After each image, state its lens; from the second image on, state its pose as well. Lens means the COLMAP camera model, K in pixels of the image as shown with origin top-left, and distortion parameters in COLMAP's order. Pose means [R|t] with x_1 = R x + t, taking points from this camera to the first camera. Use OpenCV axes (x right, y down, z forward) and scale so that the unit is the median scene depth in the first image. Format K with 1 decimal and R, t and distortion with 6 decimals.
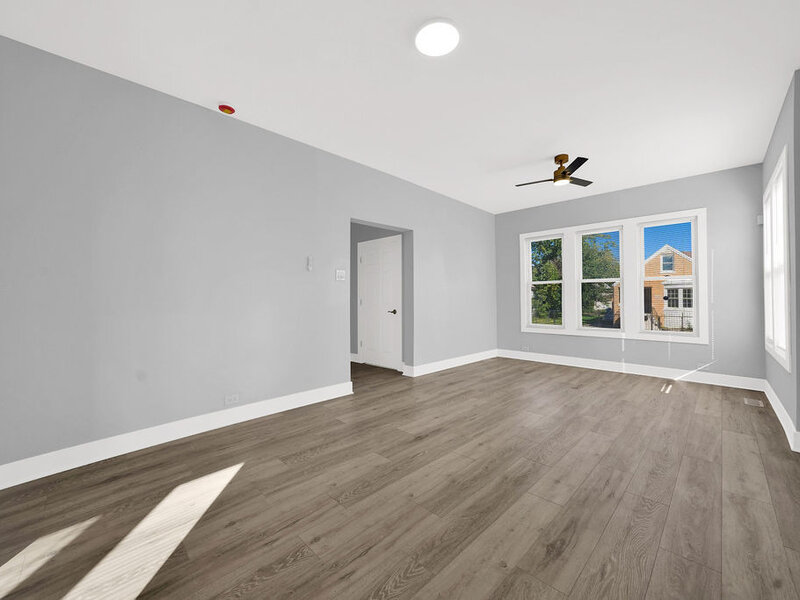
lens RADIAL K [[320.7, 0, 395.3], [0, 320.7, 299.9], [0, 0, 1]] dist [-0.001504, -0.000107]
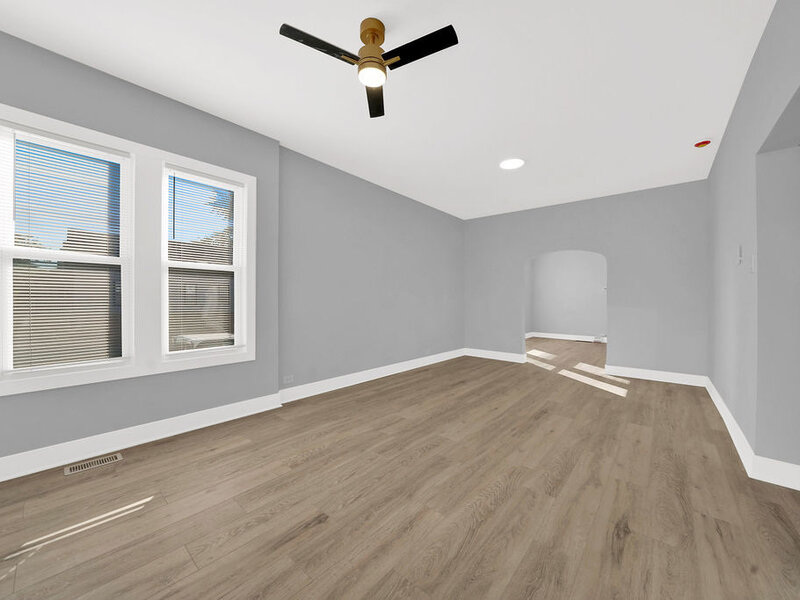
lens RADIAL K [[320.7, 0, 395.3], [0, 320.7, 299.9], [0, 0, 1]] dist [-0.001504, -0.000107]
pose [[-0.996095, -0.007840, -0.087940, 0.686589], [-0.008673, 0.999921, 0.009089, -0.018093], [0.087862, 0.009816, -0.996084, 1.942888]]
